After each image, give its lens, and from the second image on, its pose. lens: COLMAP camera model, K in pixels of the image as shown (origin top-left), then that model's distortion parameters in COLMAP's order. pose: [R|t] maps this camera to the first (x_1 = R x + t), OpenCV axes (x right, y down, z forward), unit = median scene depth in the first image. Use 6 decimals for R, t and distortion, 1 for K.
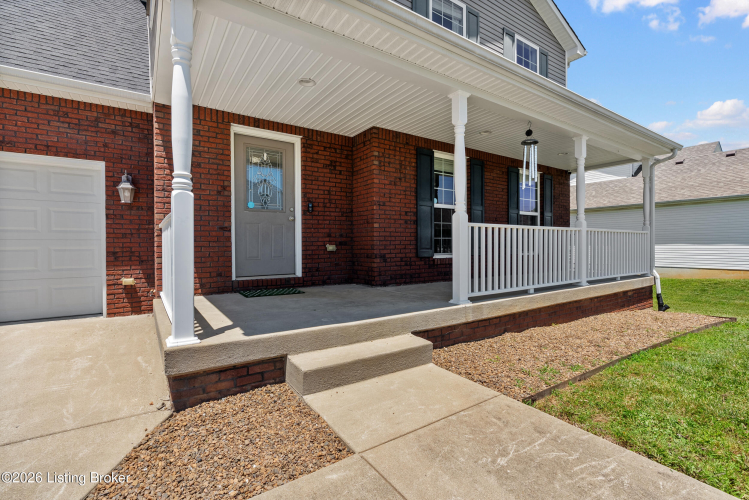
lens RADIAL K [[342.3, 0, 374.9], [0, 342.3, 248.5], [0, 0, 1]] dist [-0.004066, 0.000041]
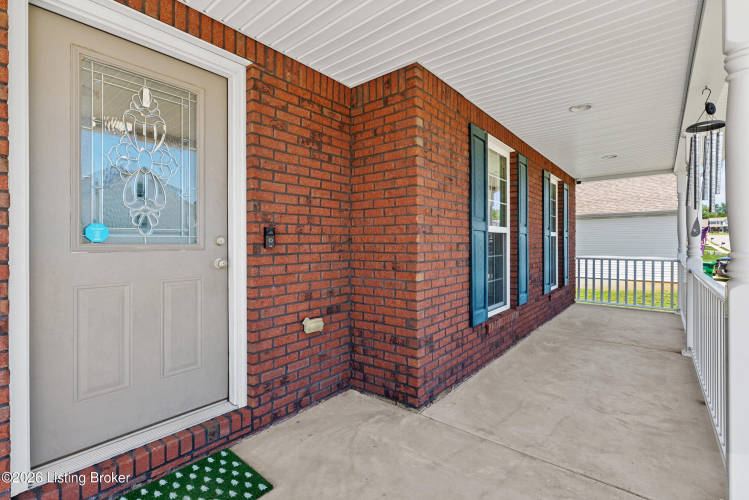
lens RADIAL K [[342.3, 0, 374.6], [0, 342.3, 243.7], [0, 0, 1]] dist [-0.004066, 0.000041]
pose [[0.960689, 0.002692, 0.277613, -0.177892], [0.000111, 0.999949, -0.010080, -0.104950], [-0.277626, 0.009715, 0.960640, 0.555520]]
